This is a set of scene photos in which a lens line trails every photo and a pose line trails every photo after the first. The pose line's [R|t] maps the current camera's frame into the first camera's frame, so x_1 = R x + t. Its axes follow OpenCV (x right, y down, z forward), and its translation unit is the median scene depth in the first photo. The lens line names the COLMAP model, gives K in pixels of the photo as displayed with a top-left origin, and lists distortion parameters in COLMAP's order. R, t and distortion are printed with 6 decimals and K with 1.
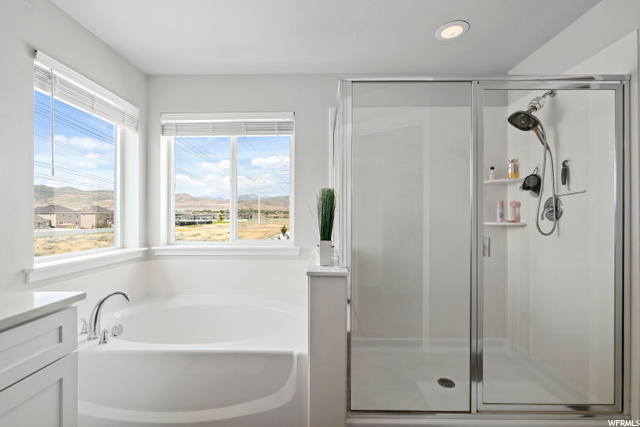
lens RADIAL K [[292.2, 0, 320.1], [0, 292.2, 214.7], [0, 0, 1]] dist [-0.001594, 0.002250]
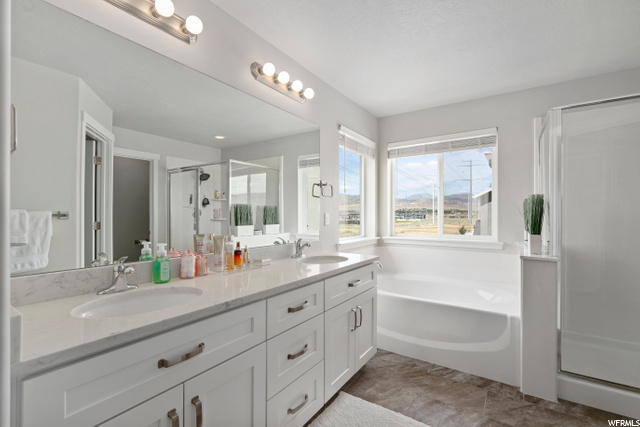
lens RADIAL K [[292.2, 0, 320.0], [0, 292.2, 212.9], [0, 0, 1]] dist [-0.001594, 0.002250]
pose [[0.838689, -0.003115, -0.544602, -0.049690], [0.000466, 0.999987, -0.005001, -0.001084], [0.544611, 0.003941, 0.838680, -0.393016]]
